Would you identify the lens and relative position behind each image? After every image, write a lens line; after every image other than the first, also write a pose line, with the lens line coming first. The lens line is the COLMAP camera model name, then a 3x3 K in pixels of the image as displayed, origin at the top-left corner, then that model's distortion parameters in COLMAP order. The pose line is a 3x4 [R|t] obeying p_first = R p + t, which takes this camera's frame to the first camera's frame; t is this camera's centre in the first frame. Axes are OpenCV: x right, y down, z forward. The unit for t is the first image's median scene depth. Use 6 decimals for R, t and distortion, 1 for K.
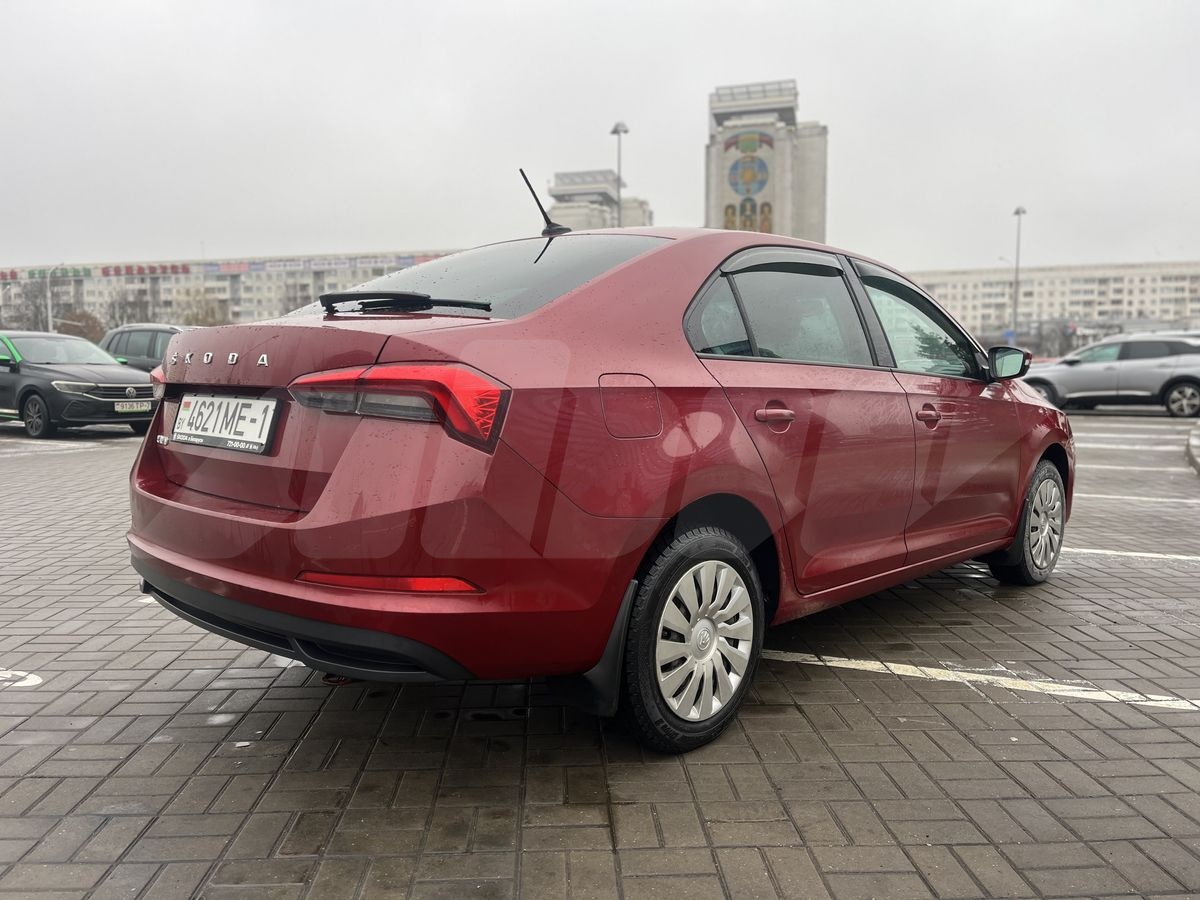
lens RADIAL K [[926.4, 0, 596.3], [0, 926.4, 451.6], [0, 0, 1]] dist [0.063855, -0.081081]
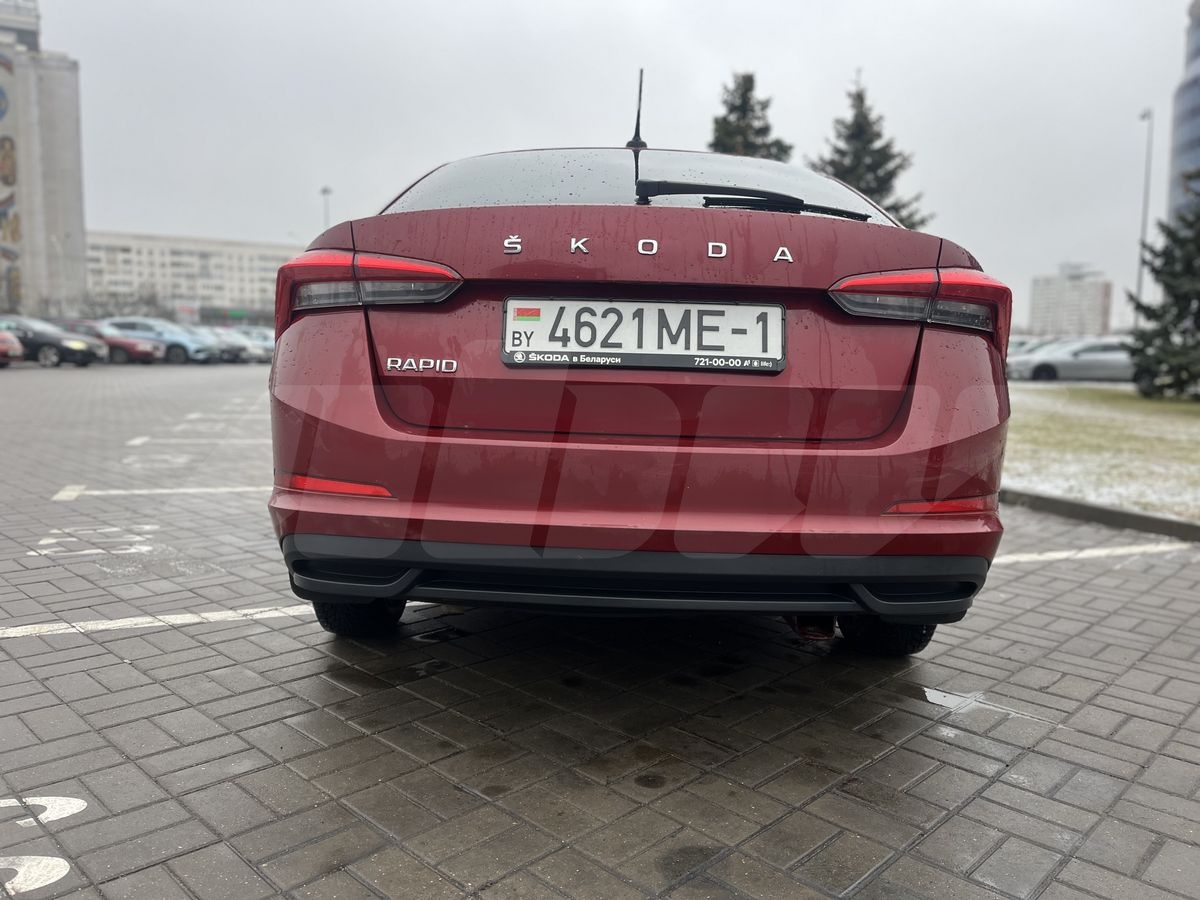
lens RADIAL K [[926.4, 0, 601.7], [0, 926.4, 450.5], [0, 0, 1]] dist [0.063855, -0.081081]
pose [[0.722549, -0.054087, 0.689201, -0.694074], [0.035760, 0.998524, 0.040872, 0.021668], [-0.690394, -0.004886, 0.723417, 0.352799]]
